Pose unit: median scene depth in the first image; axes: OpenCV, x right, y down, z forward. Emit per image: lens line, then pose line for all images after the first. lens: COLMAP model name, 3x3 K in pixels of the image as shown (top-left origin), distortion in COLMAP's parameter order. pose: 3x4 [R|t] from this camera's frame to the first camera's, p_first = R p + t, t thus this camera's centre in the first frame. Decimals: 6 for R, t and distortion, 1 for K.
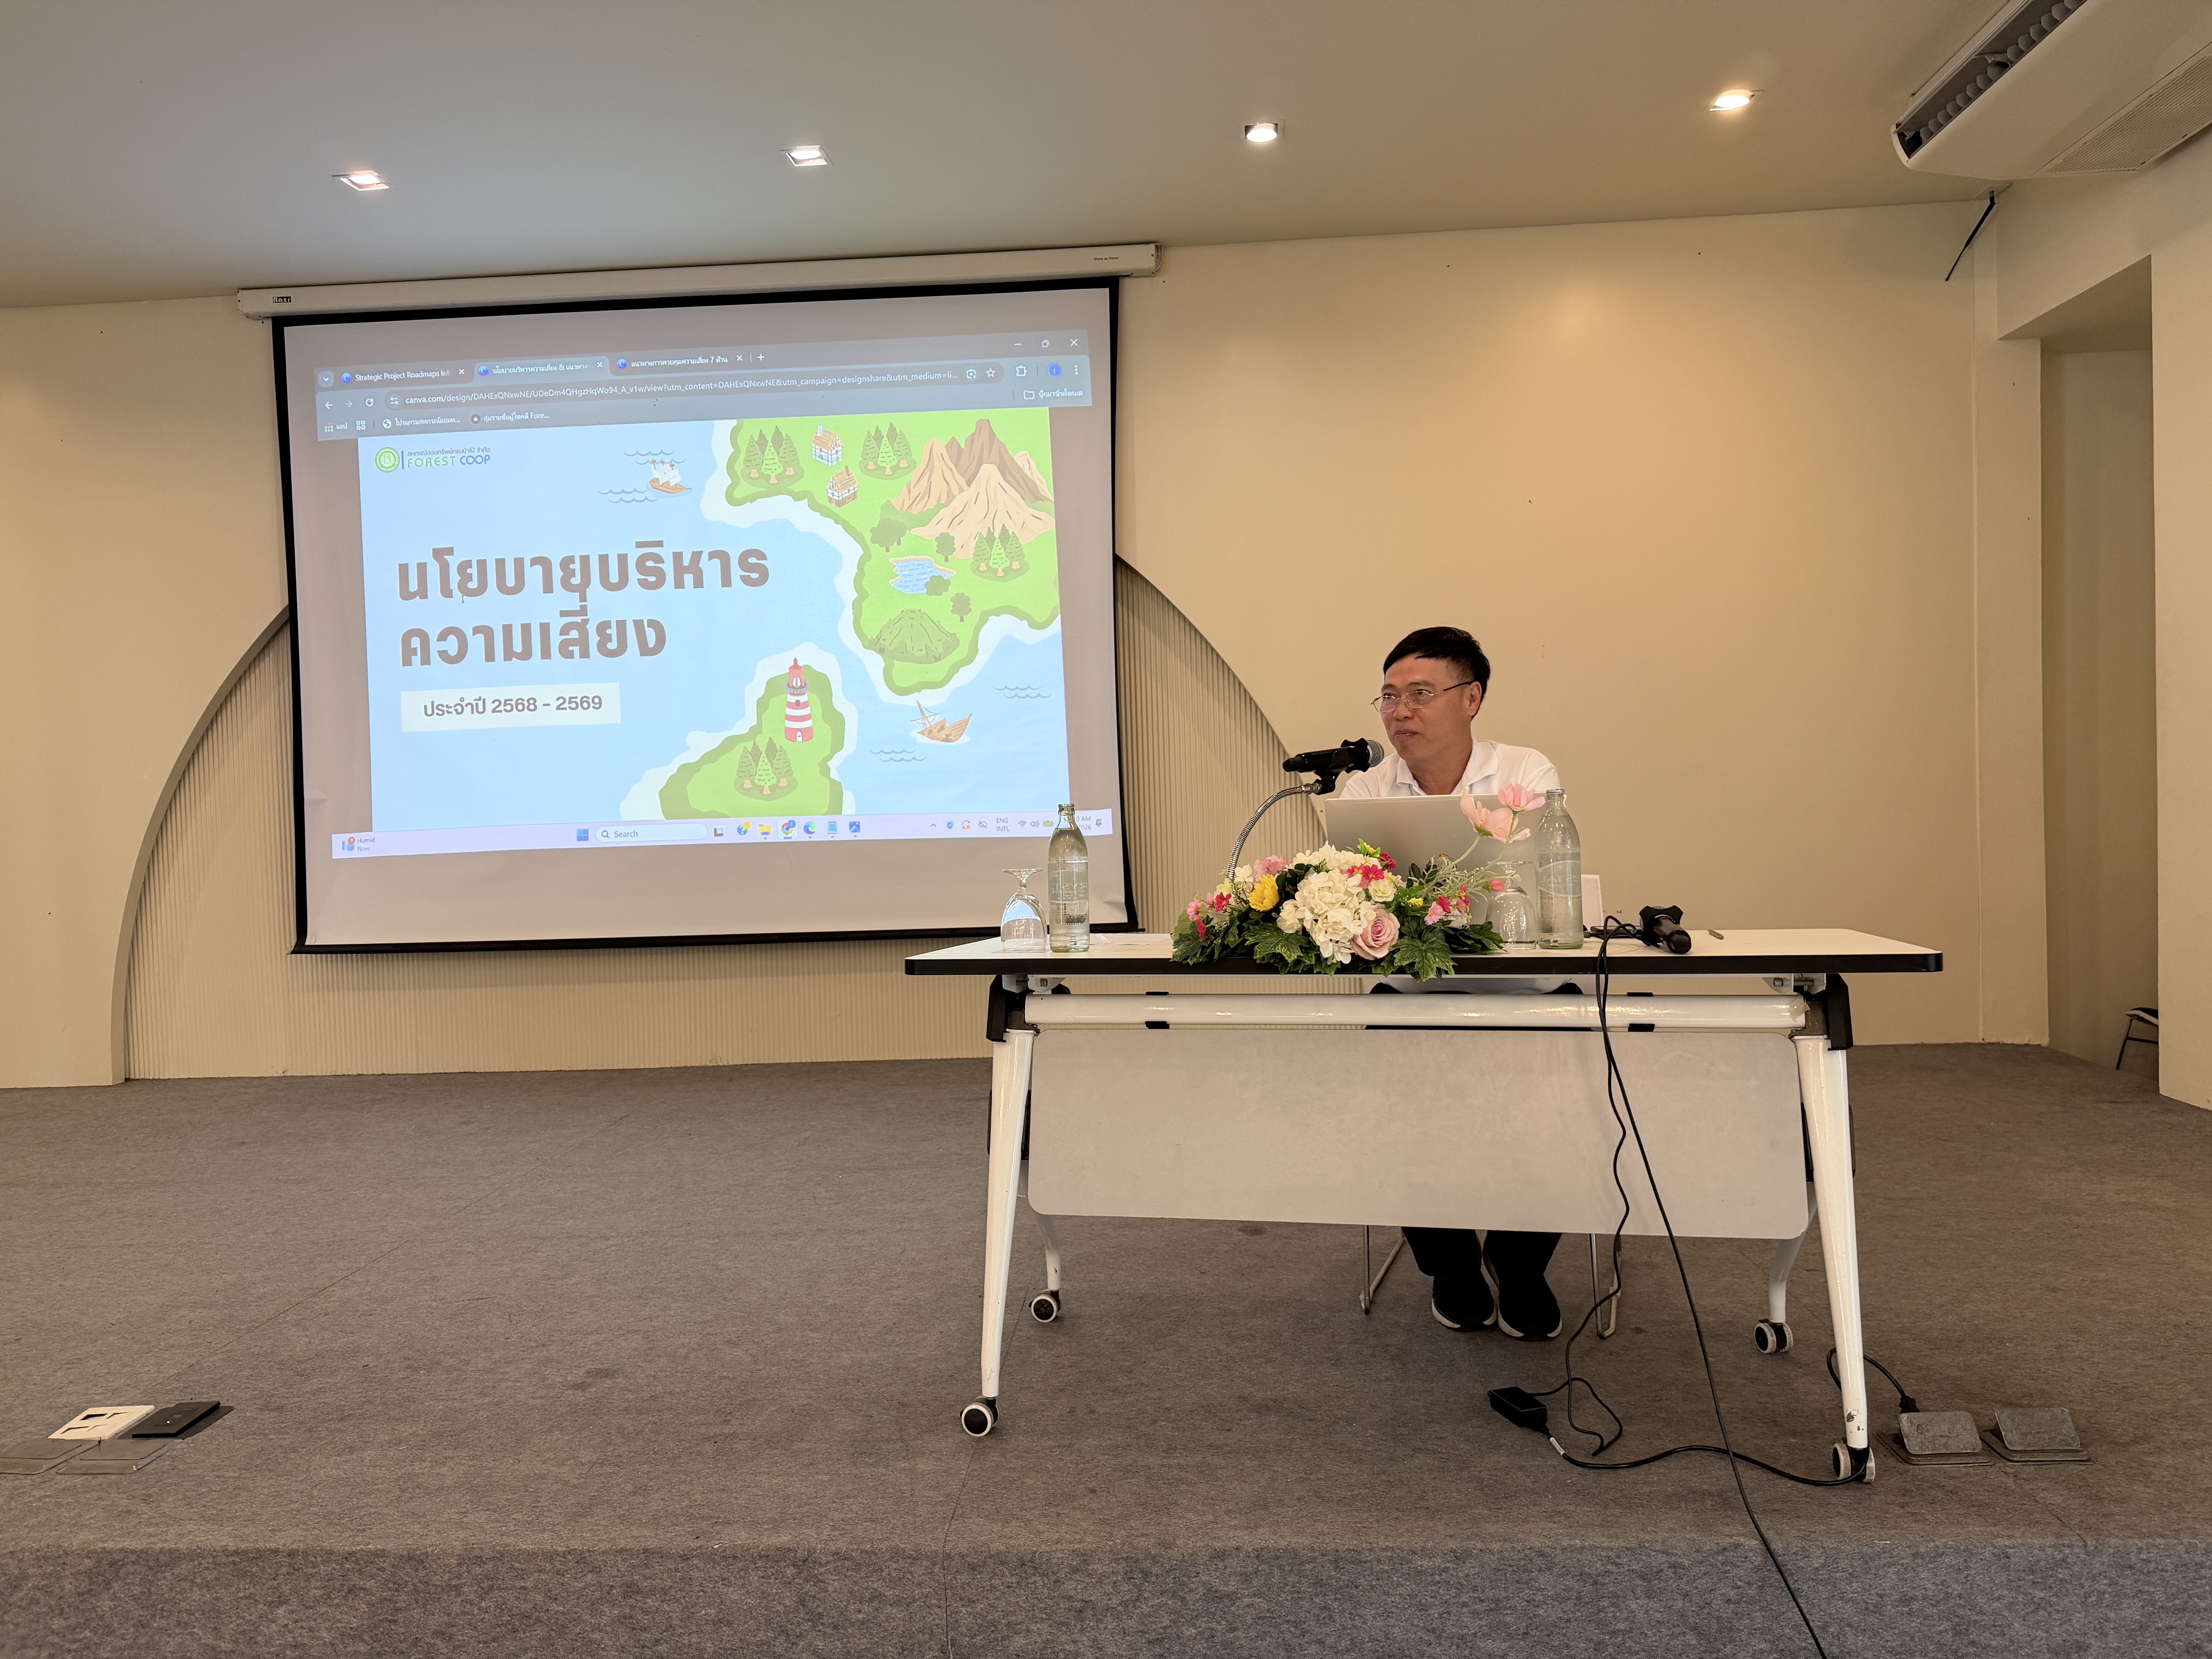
lens RADIAL K [[1557.7, 0, 1102.3], [0, 1557.7, 832.7], [0, 0, 1]] dist [0.009196, -0.011188]
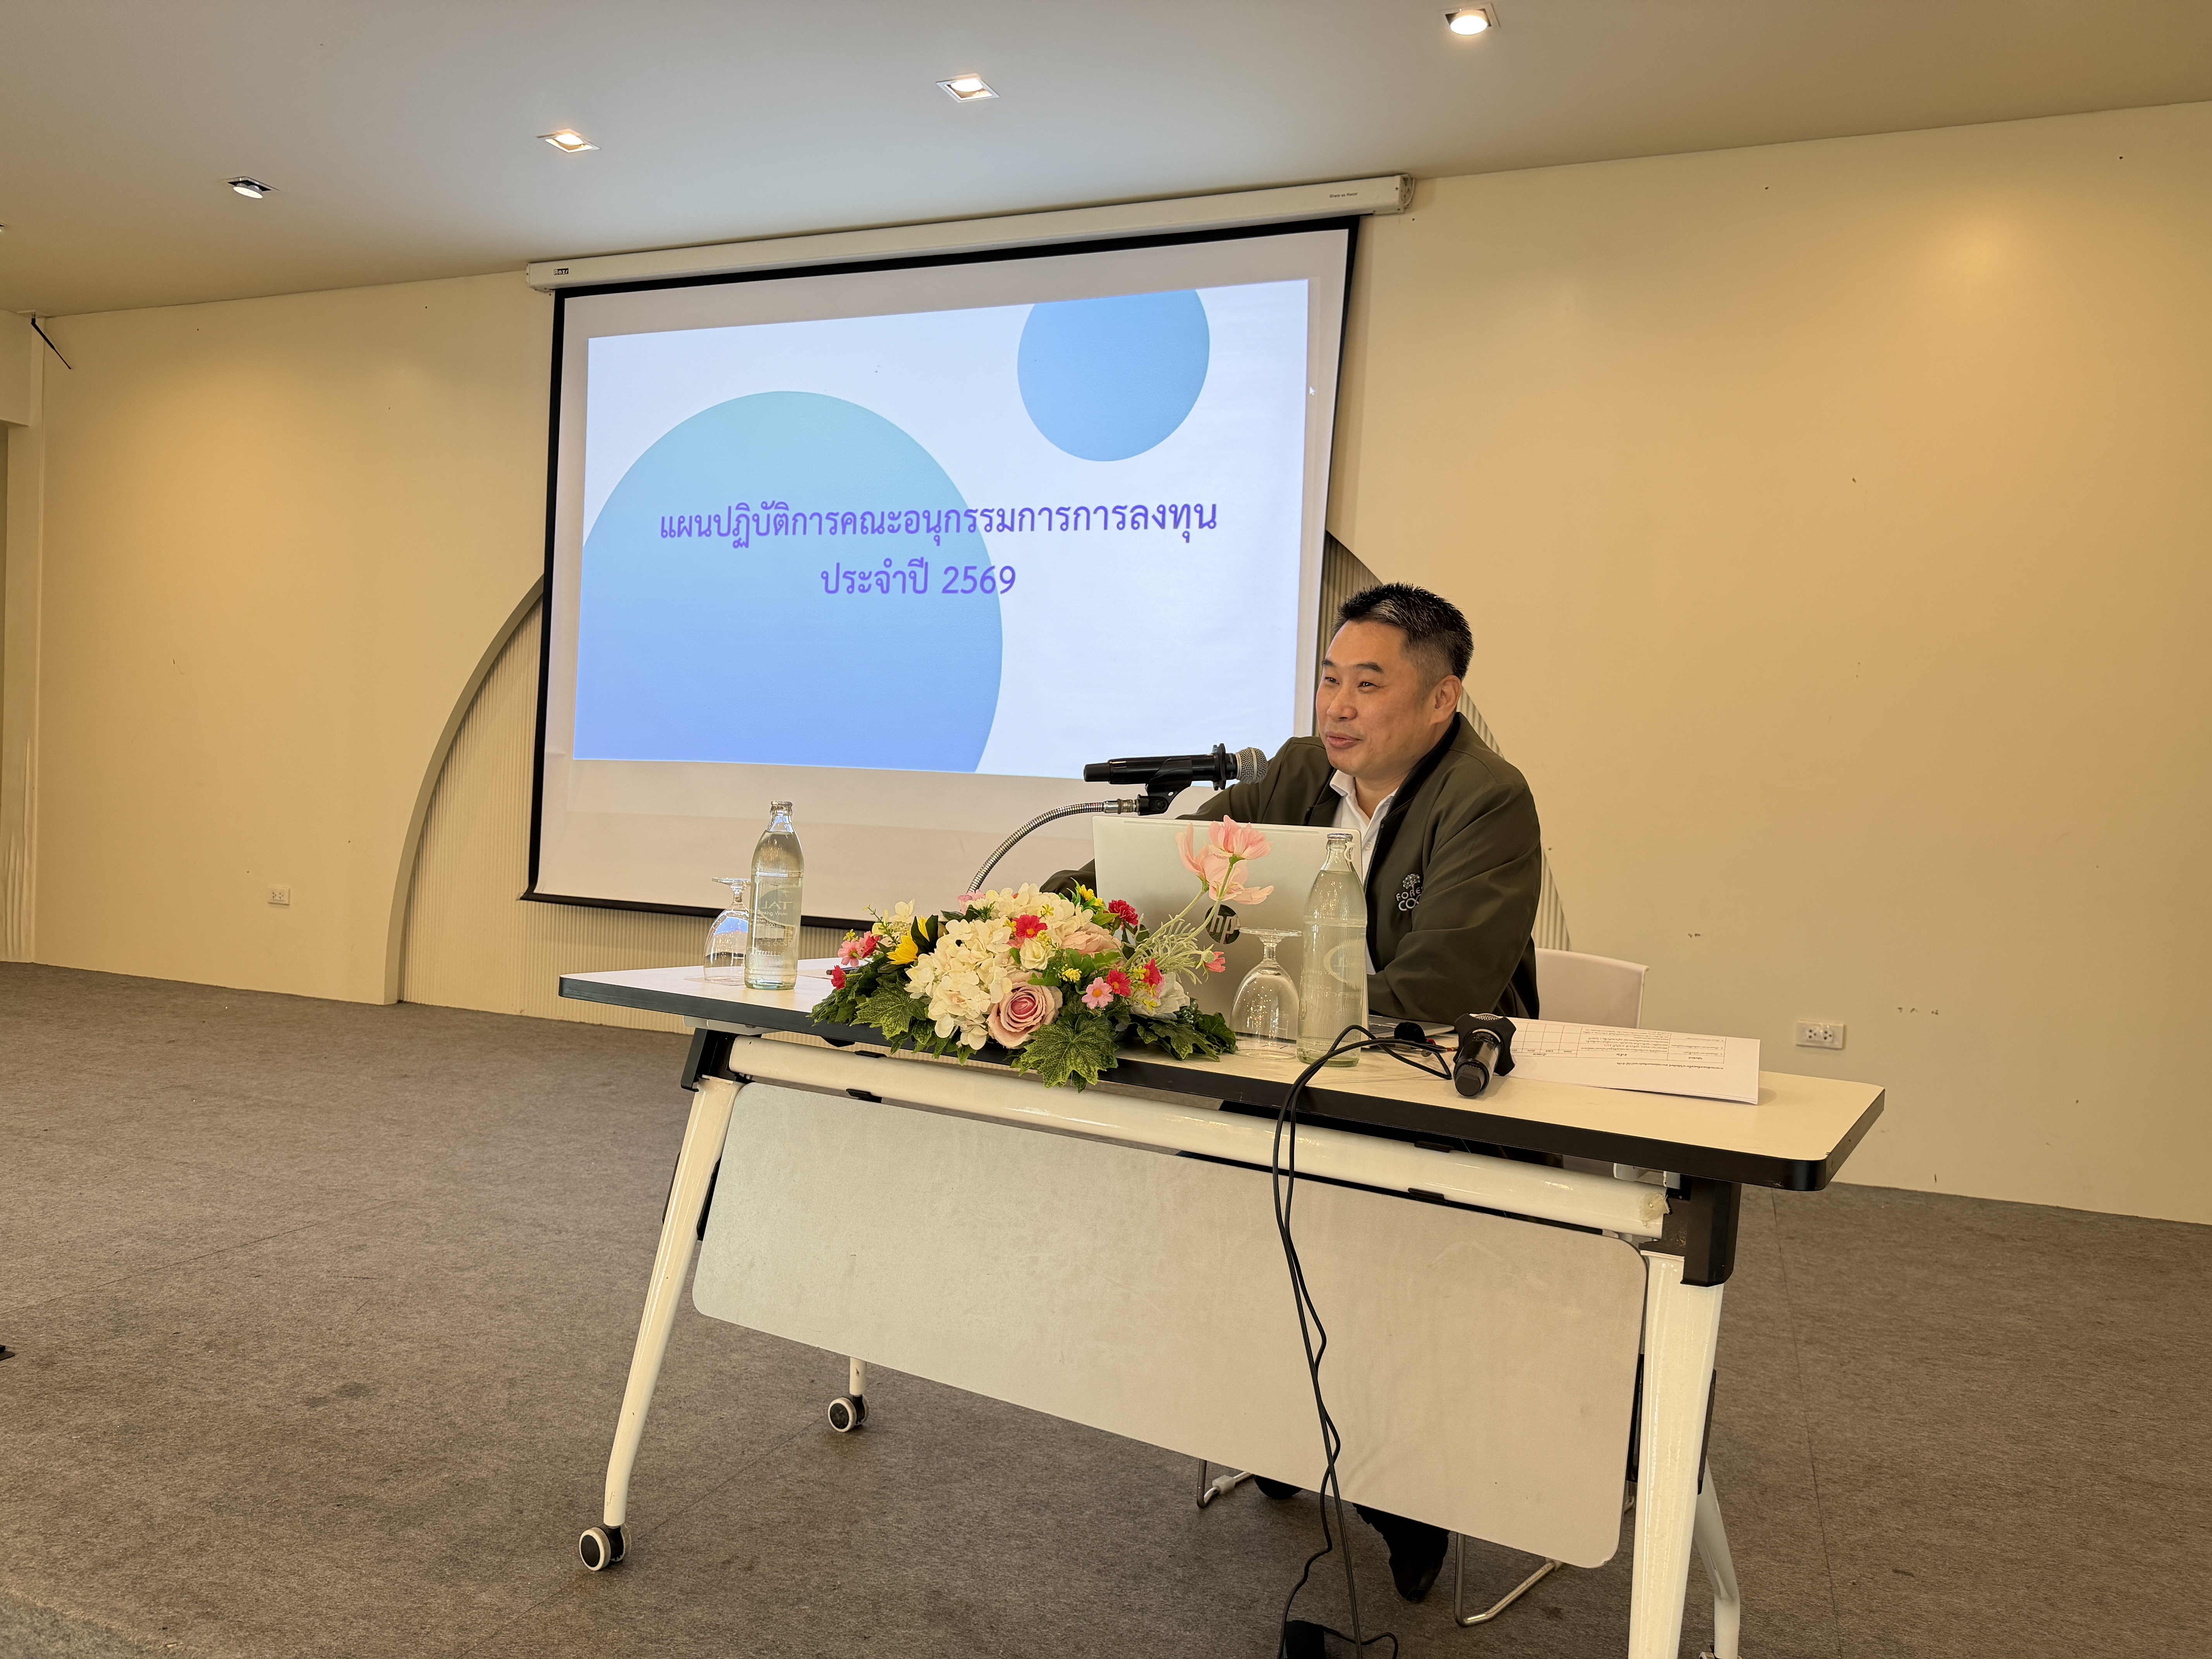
lens RADIAL K [[1560.4, 0, 1106.0], [0, 1560.4, 829.5], [0, 0, 1]] dist [0.003812, -0.003867]
pose [[0.946520, 0.082749, -0.311853, 0.376061], [-0.084344, 0.996401, 0.008395, -0.024159], [0.311425, 0.018356, 0.950093, 0.290429]]
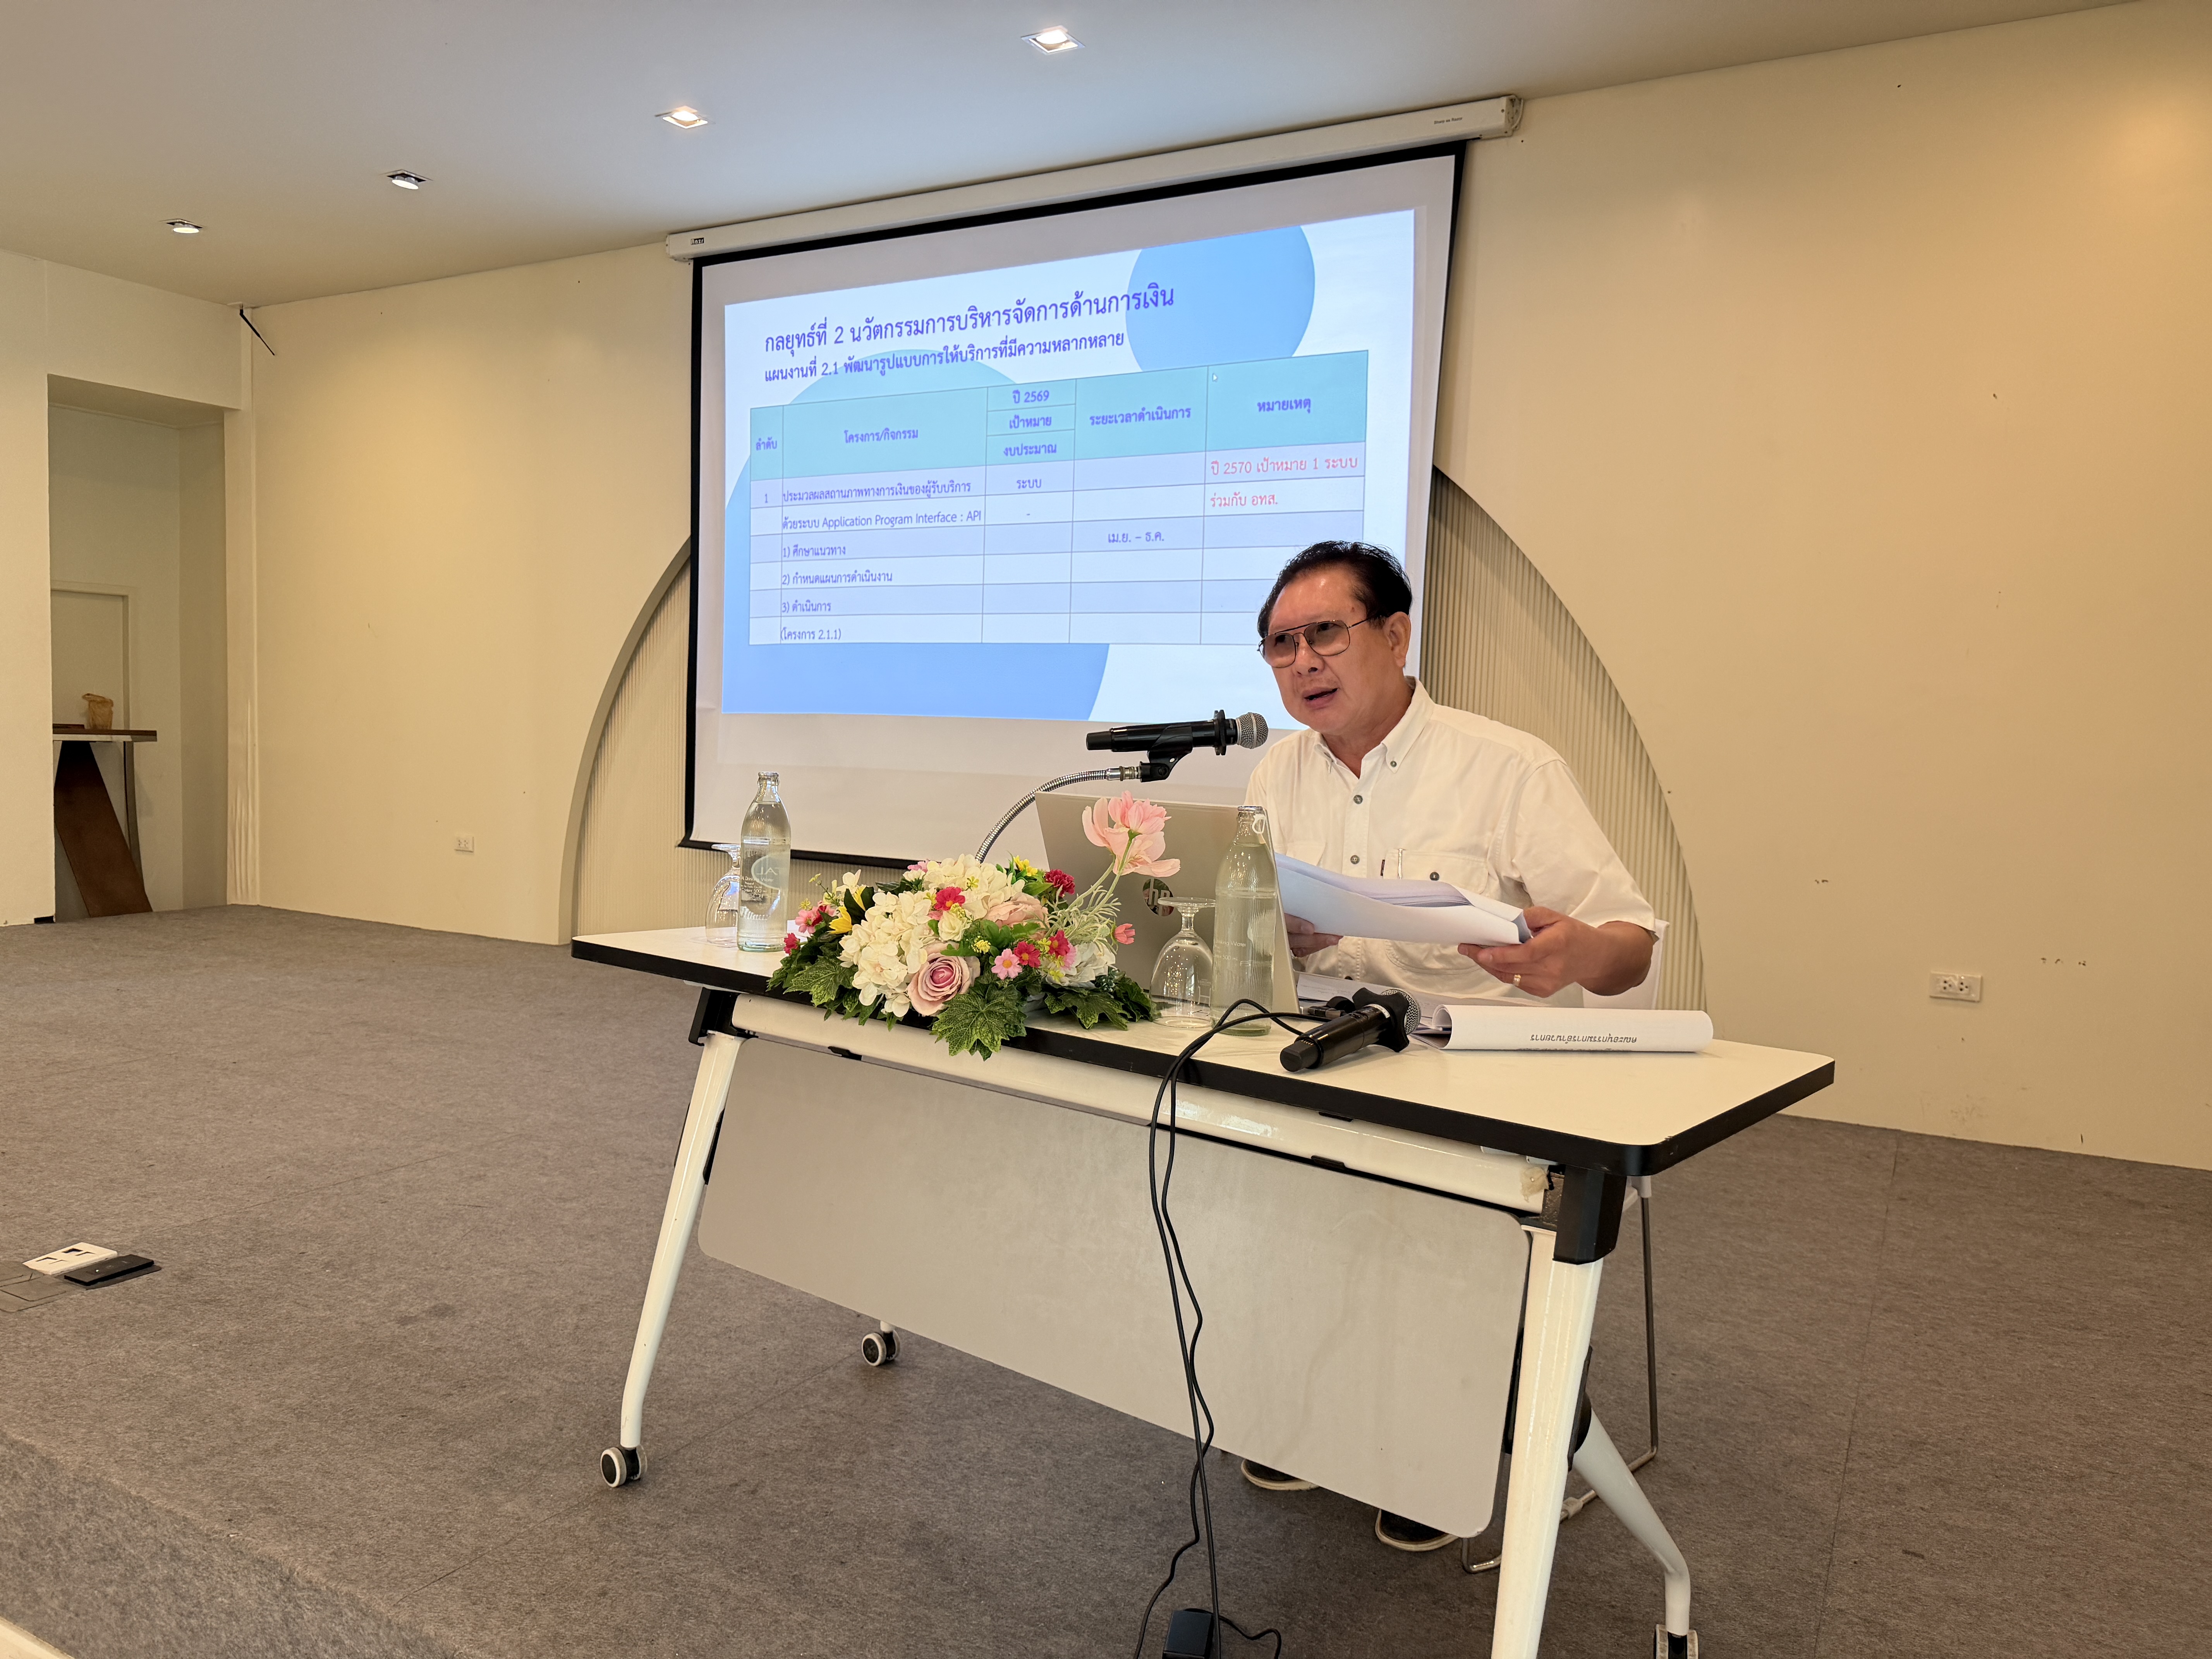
lens RADIAL K [[1561.3, 0, 1107.1], [0, 1561.3, 812.7], [0, 0, 1]] dist [0.005564, -0.006990]
pose [[0.898383, 0.085331, -0.430844, 0.493339], [-0.070361, 0.996238, 0.050597, -0.051285], [0.433540, -0.015141, 0.901007, 0.319483]]
